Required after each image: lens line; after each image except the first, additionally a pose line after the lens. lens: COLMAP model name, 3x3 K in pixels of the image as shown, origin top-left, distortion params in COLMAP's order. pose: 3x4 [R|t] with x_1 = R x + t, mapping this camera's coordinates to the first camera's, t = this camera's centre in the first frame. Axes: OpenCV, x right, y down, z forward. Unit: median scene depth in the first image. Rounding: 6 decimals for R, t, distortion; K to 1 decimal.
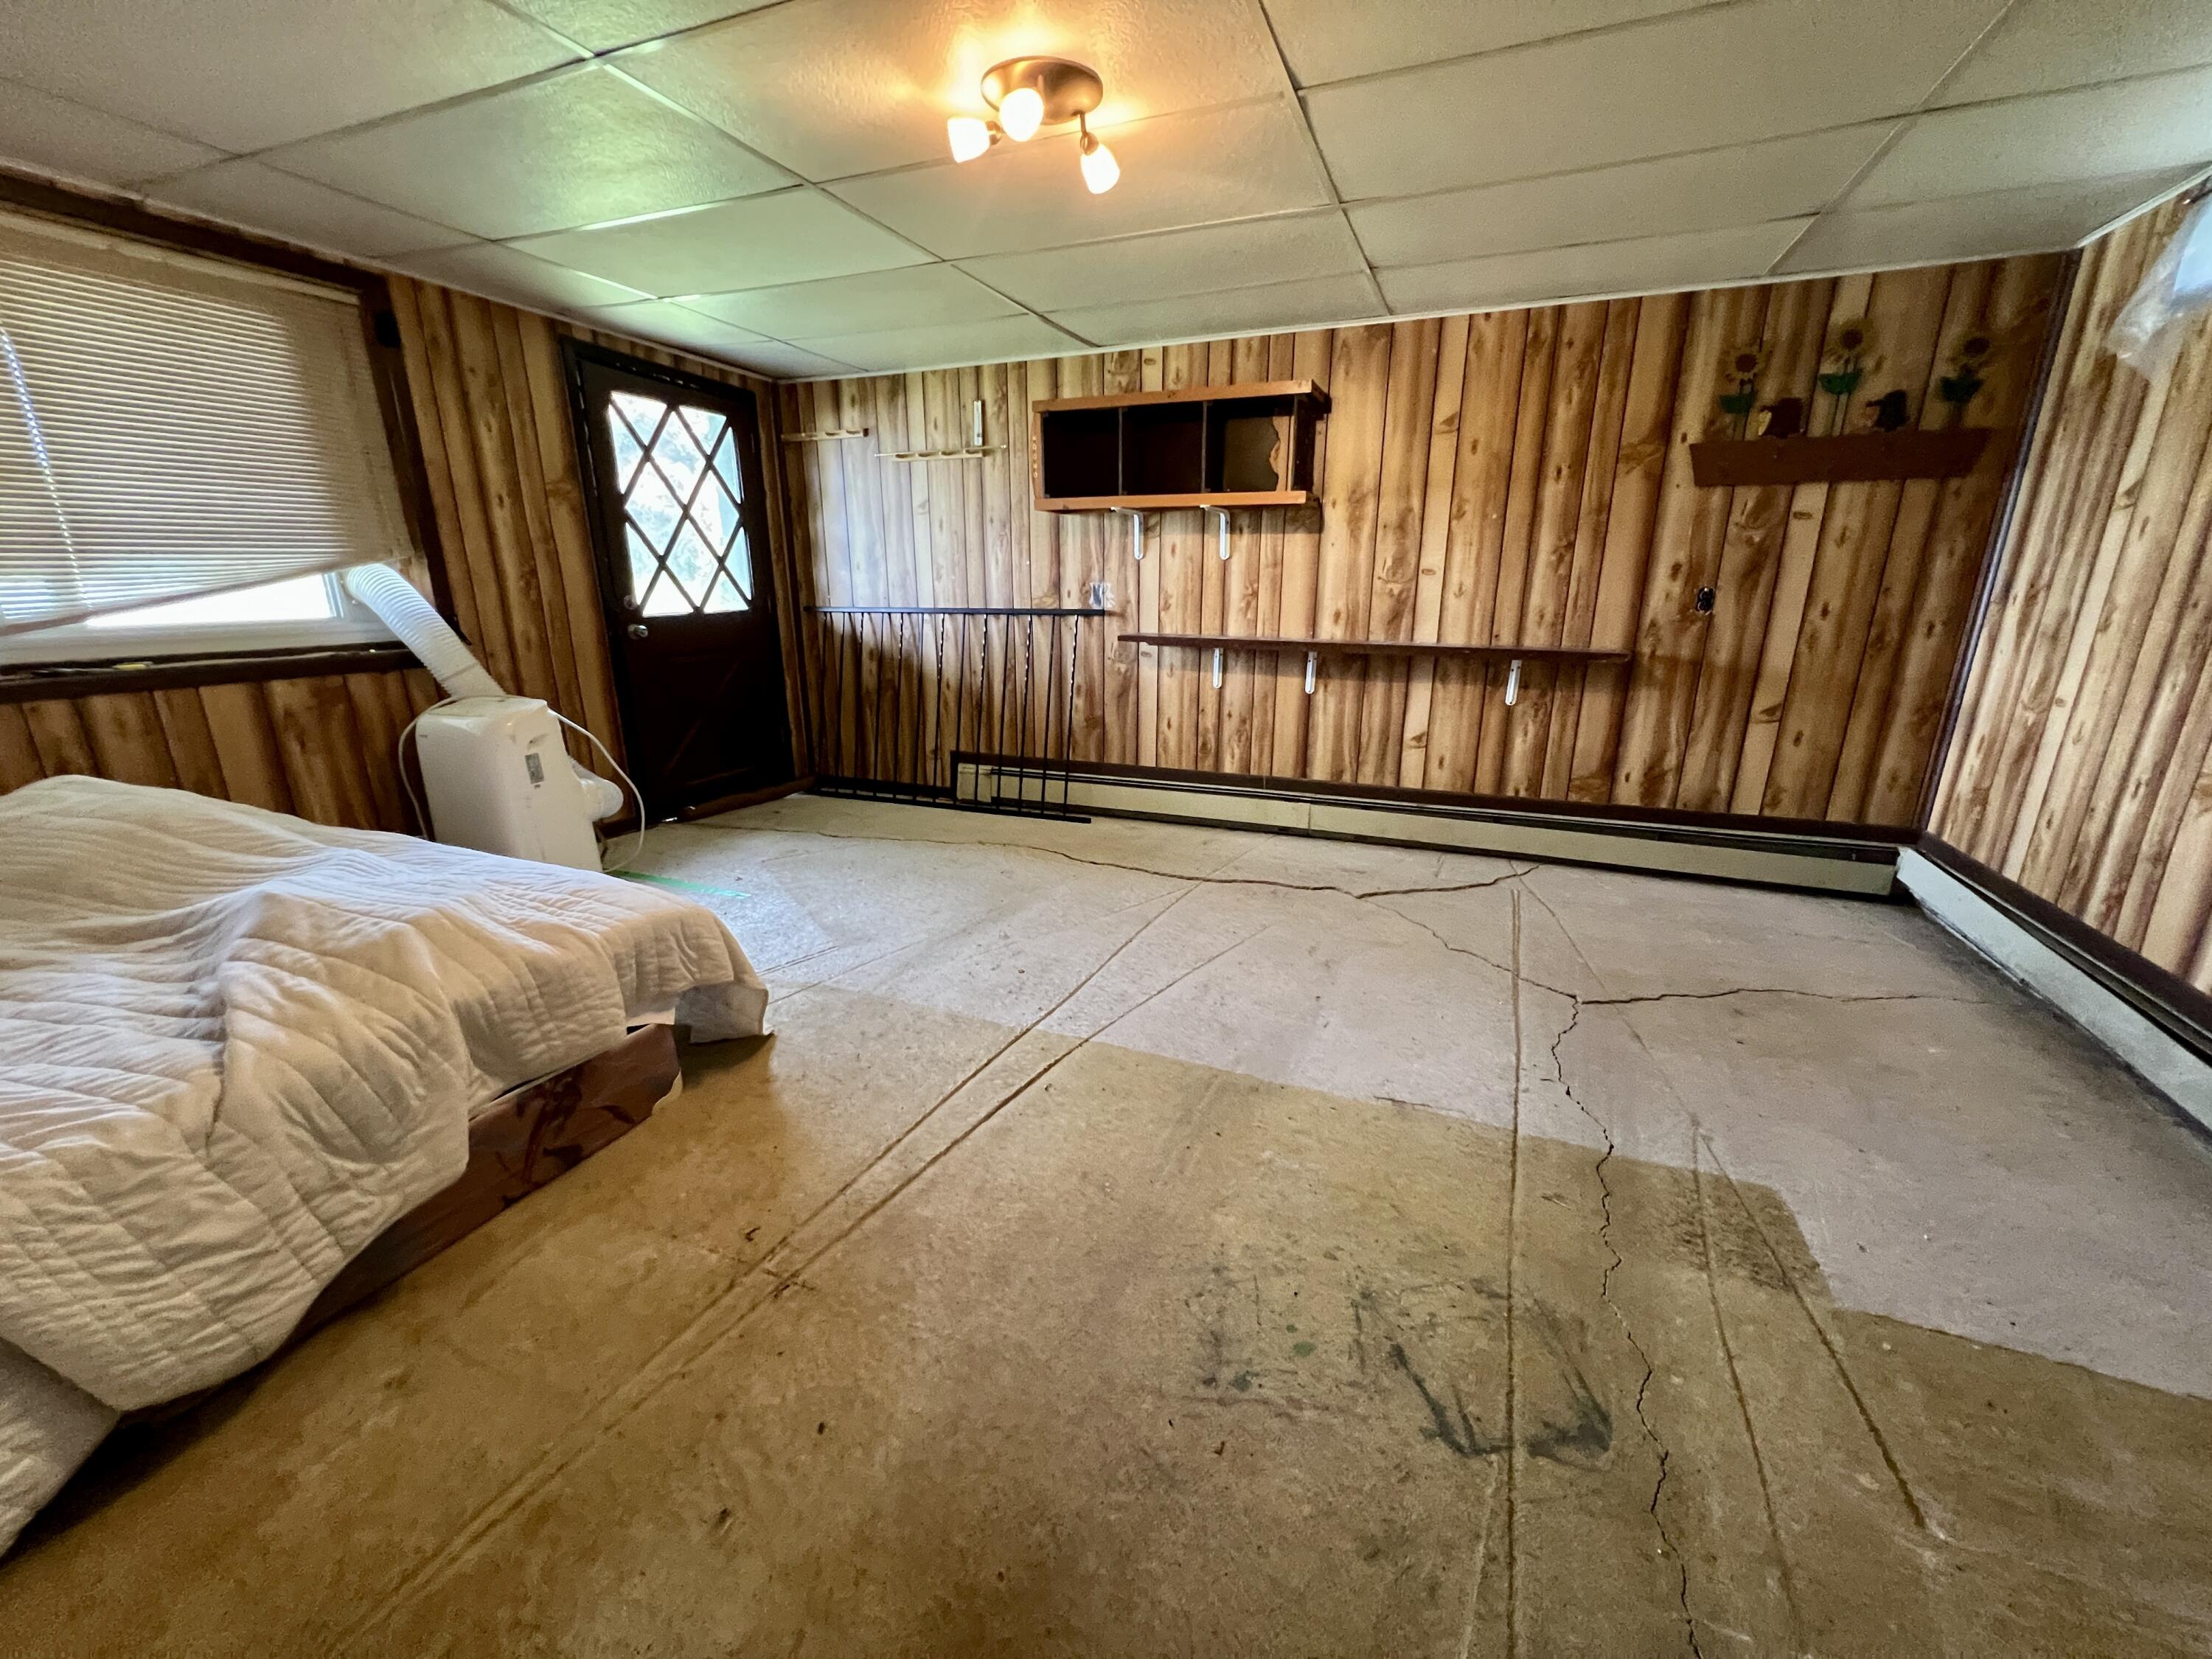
lens RADIAL K [[893.0, 0, 1109.0], [0, 893.0, 834.4], [0, 0, 1]] dist [-0.000258, -0.000085]
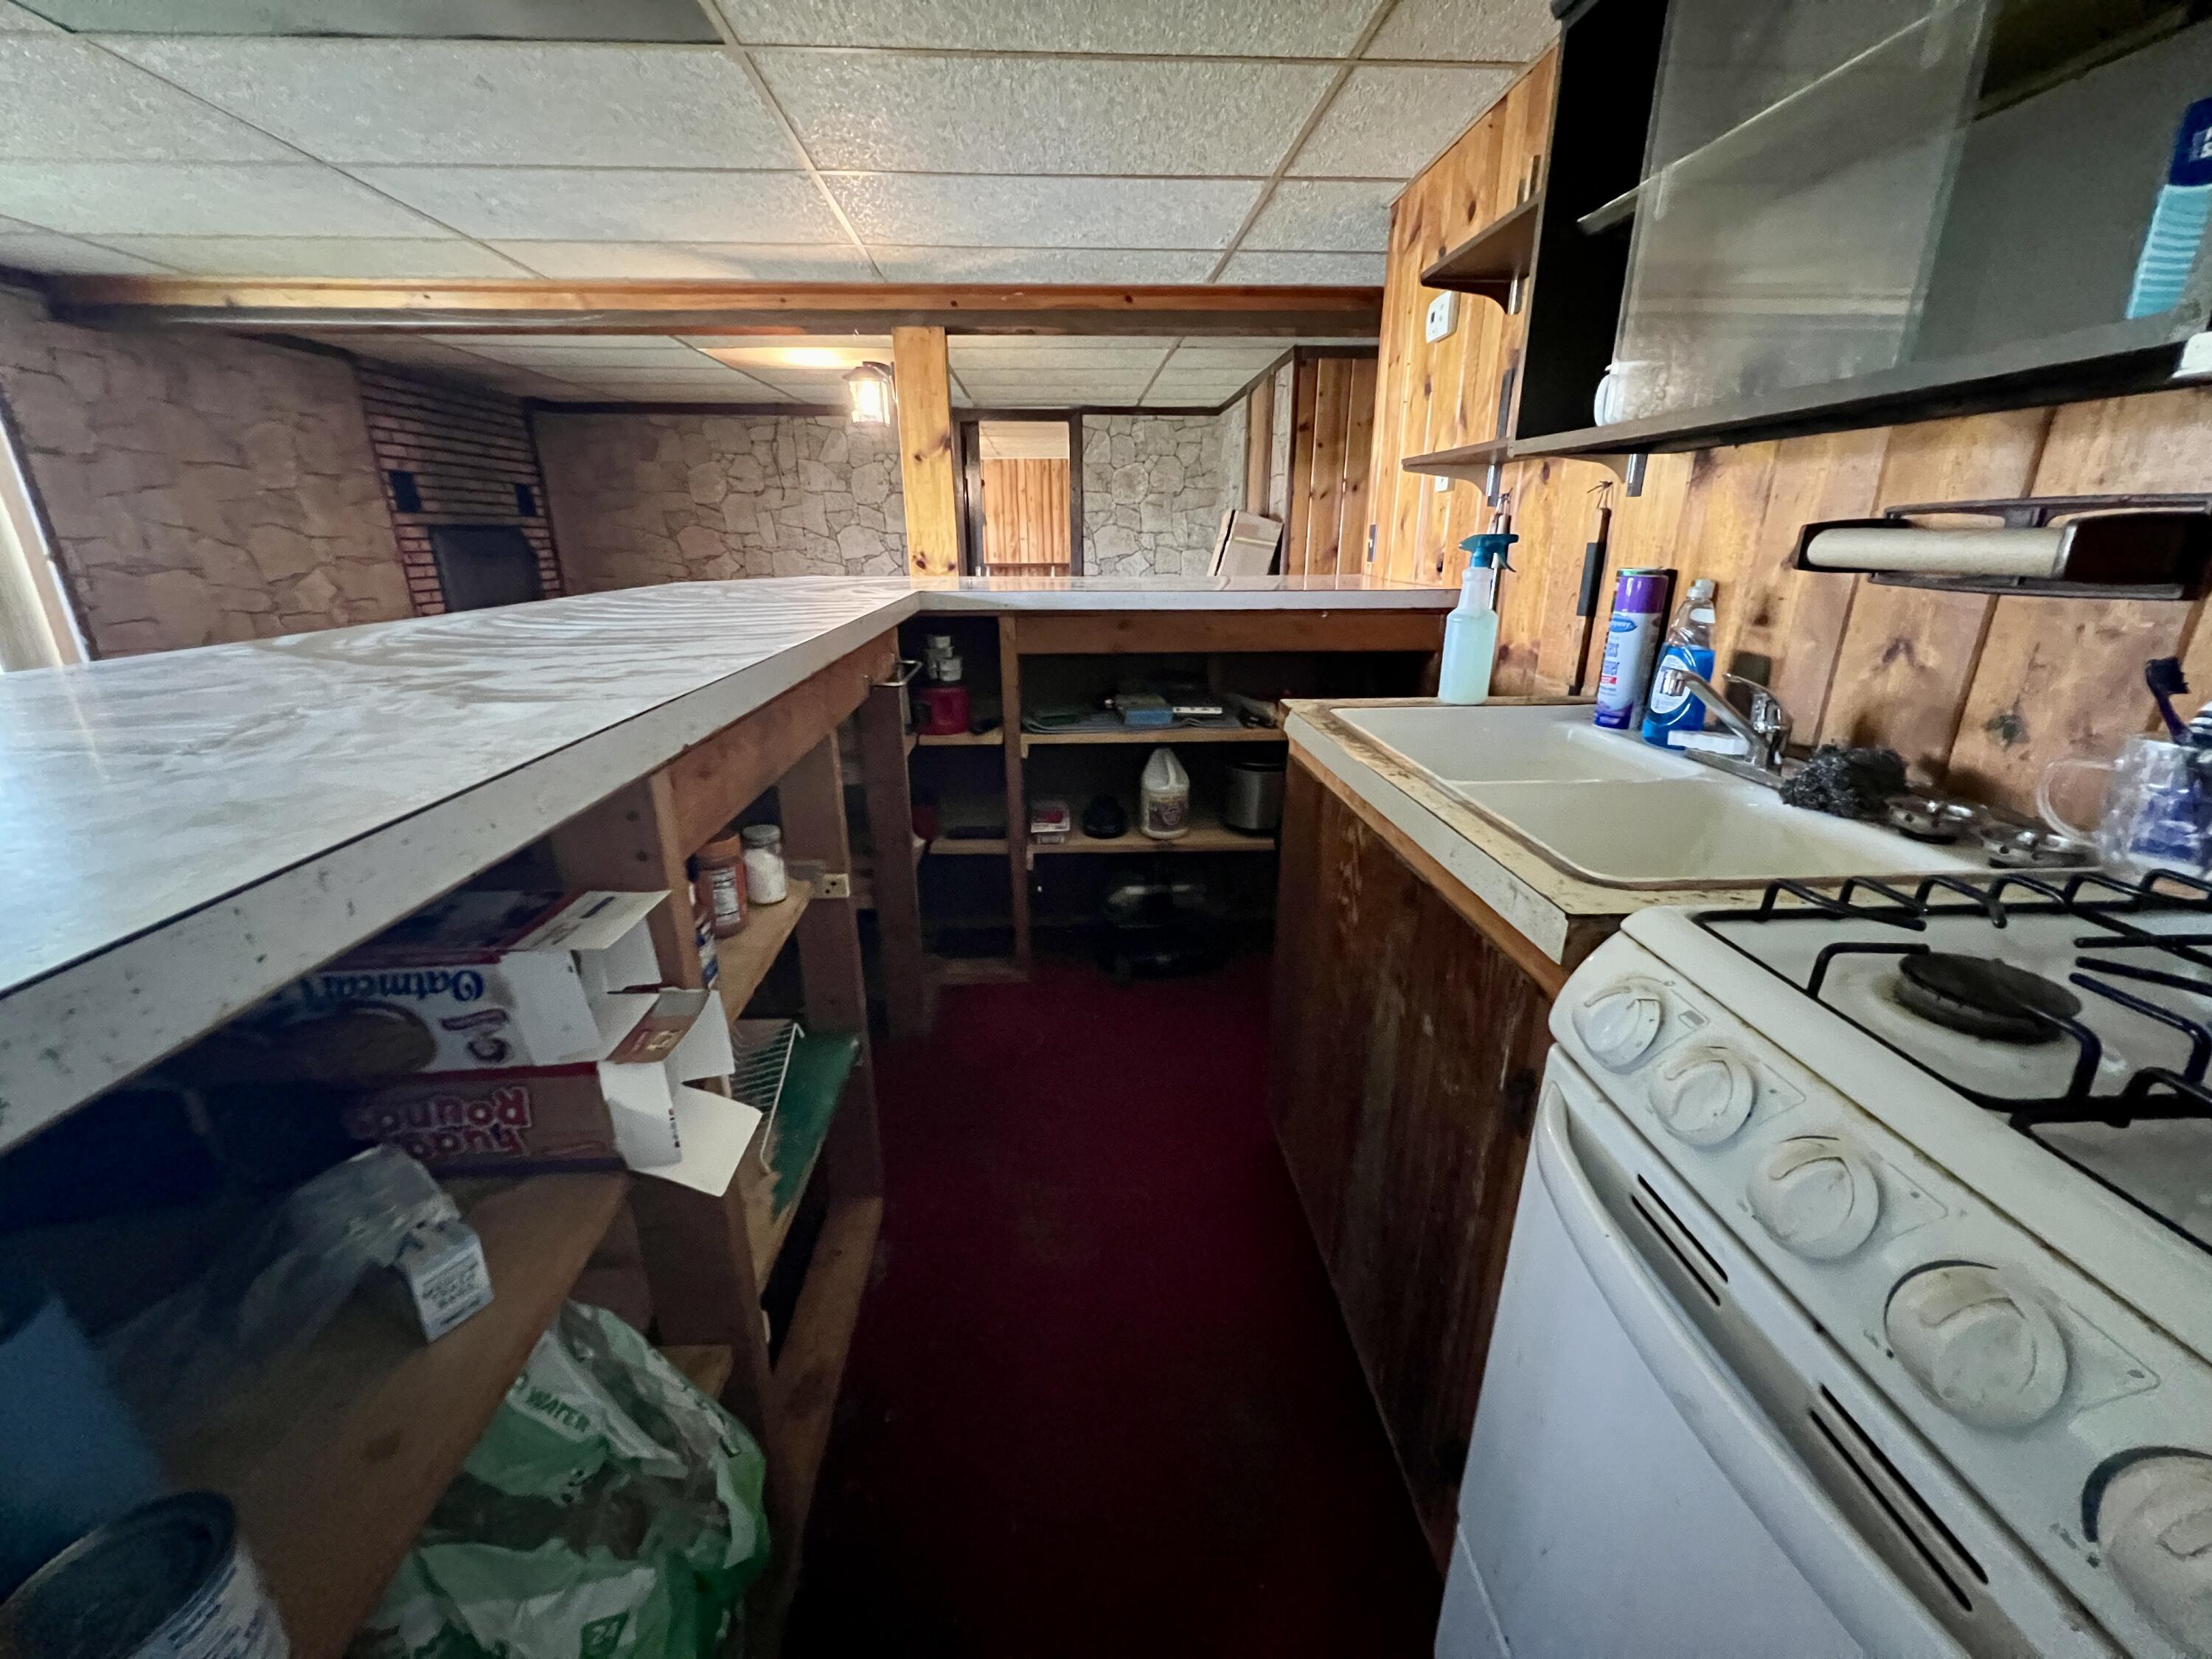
lens RADIAL K [[889.2, 0, 1119.7], [0, 889.2, 828.3], [0, 0, 1]] dist [0.003431, 0.000240]
pose [[0.898019, -0.139342, 0.417308, -0.776867], [0.126230, 0.990244, 0.059010, 0.566662], [-0.421460, -0.000315, 0.906847, -1.962125]]
